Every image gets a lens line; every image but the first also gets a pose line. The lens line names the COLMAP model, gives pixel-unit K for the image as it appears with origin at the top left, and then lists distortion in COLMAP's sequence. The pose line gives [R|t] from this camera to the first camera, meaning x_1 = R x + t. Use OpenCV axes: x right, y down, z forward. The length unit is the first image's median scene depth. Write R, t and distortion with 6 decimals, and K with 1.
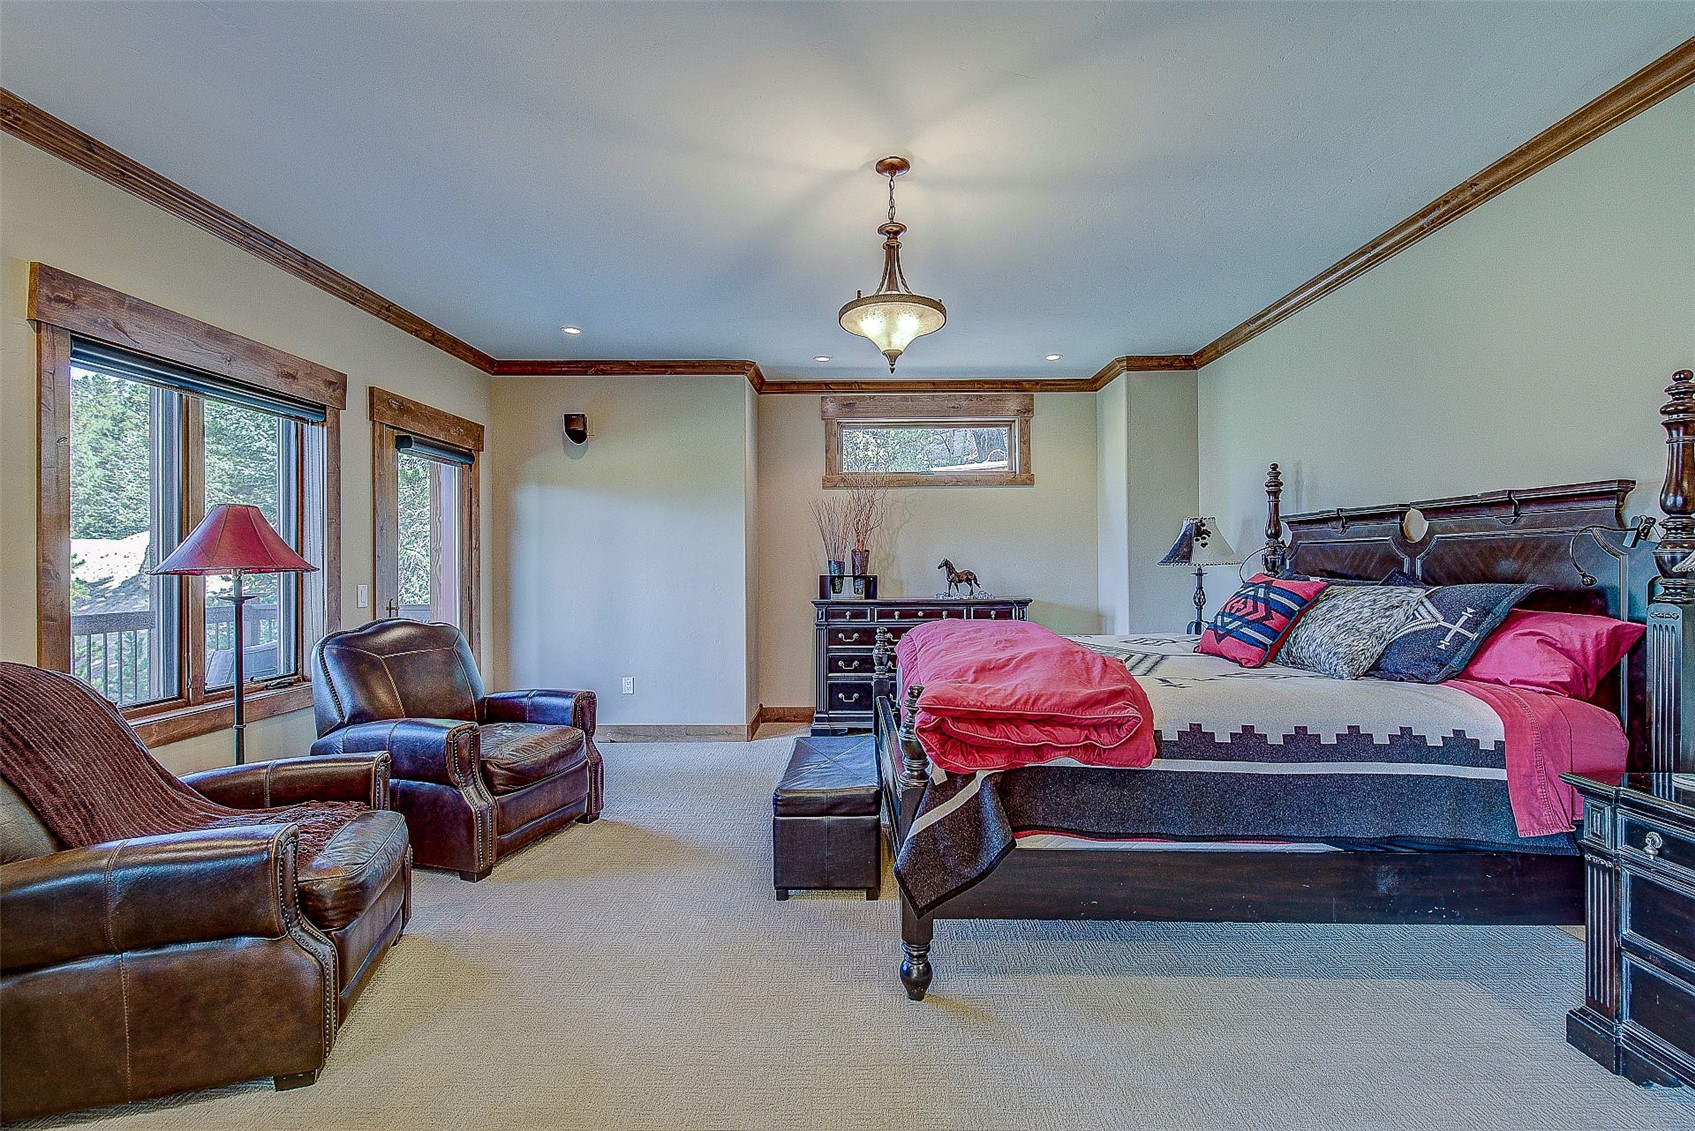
lens RADIAL K [[719.9, 0, 850.3], [0, 719.9, 560.0], [0, 0, 1]] dist [0.017627, -0.010370]
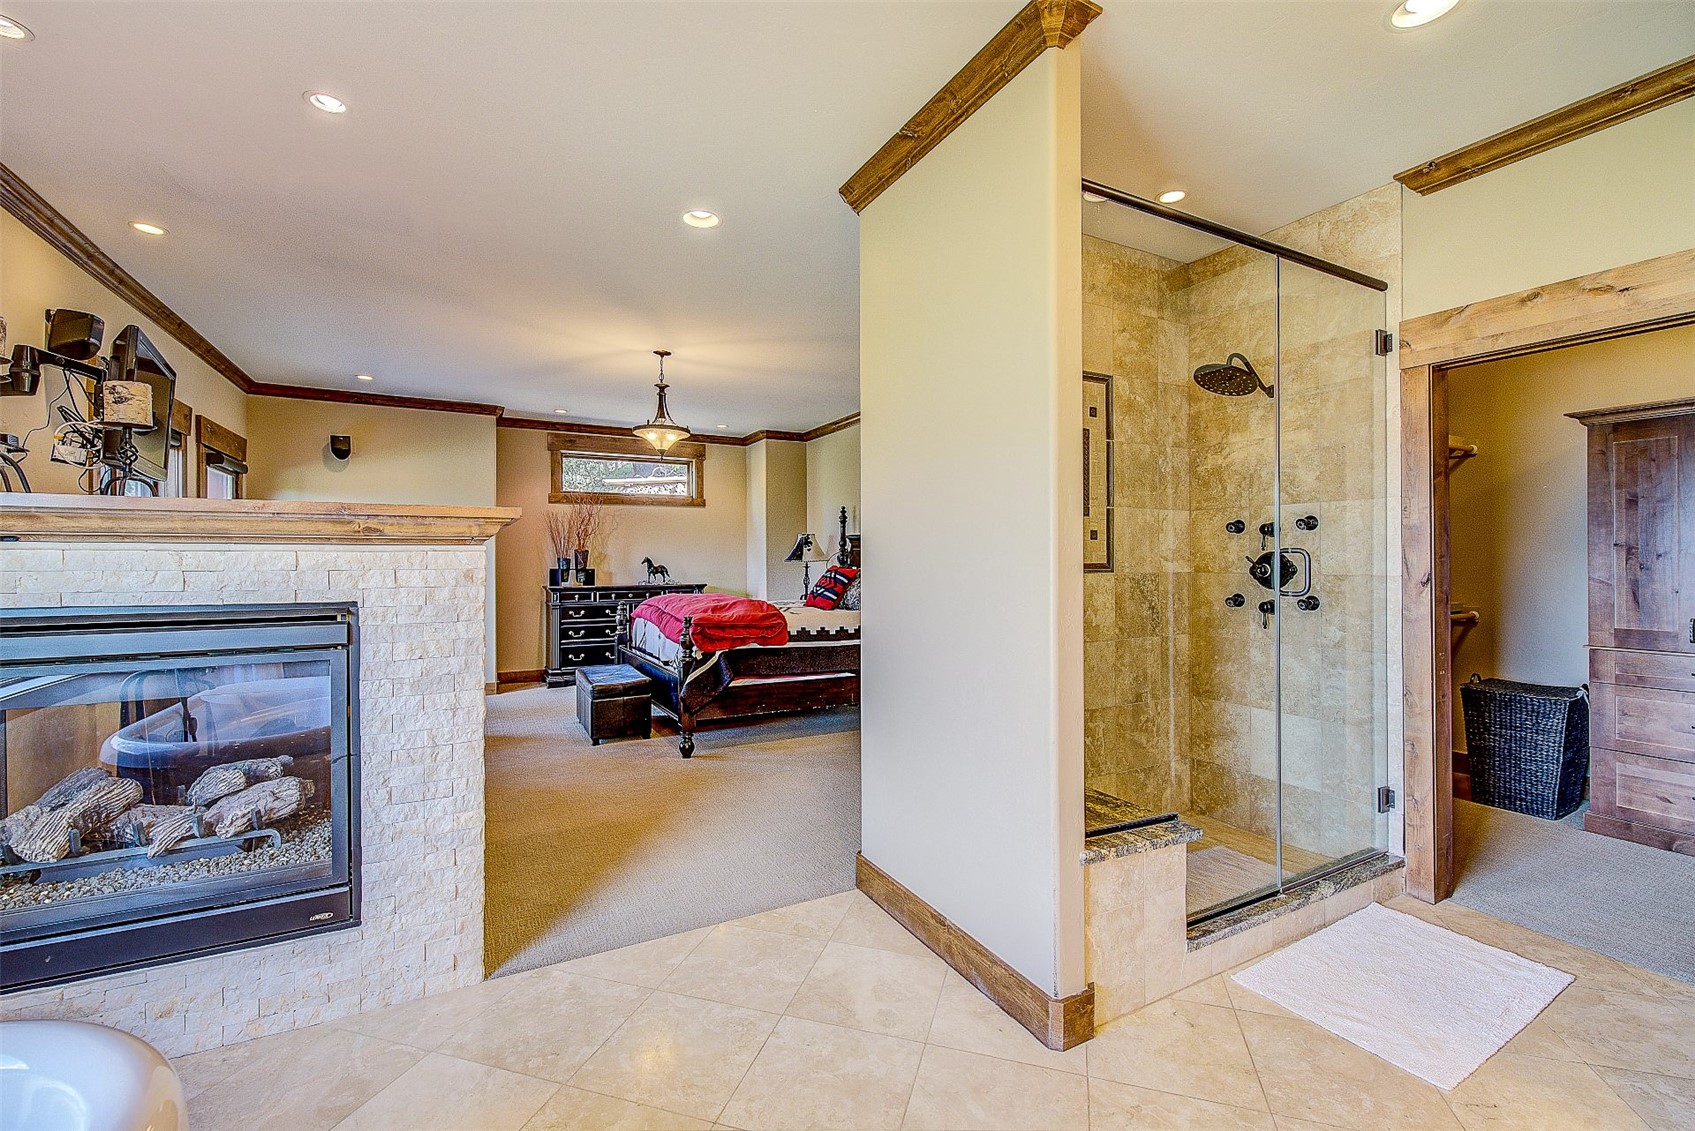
lens RADIAL K [[719.9, 0, 850.3], [0, 719.9, 560.0], [0, 0, 1]] dist [0.017627, -0.010370]
pose [[0.874066, 0.003359, 0.485796, -0.236535], [-0.005338, 0.999982, 0.002689, -0.001684], [-0.485778, -0.004944, 0.874068, -0.502446]]
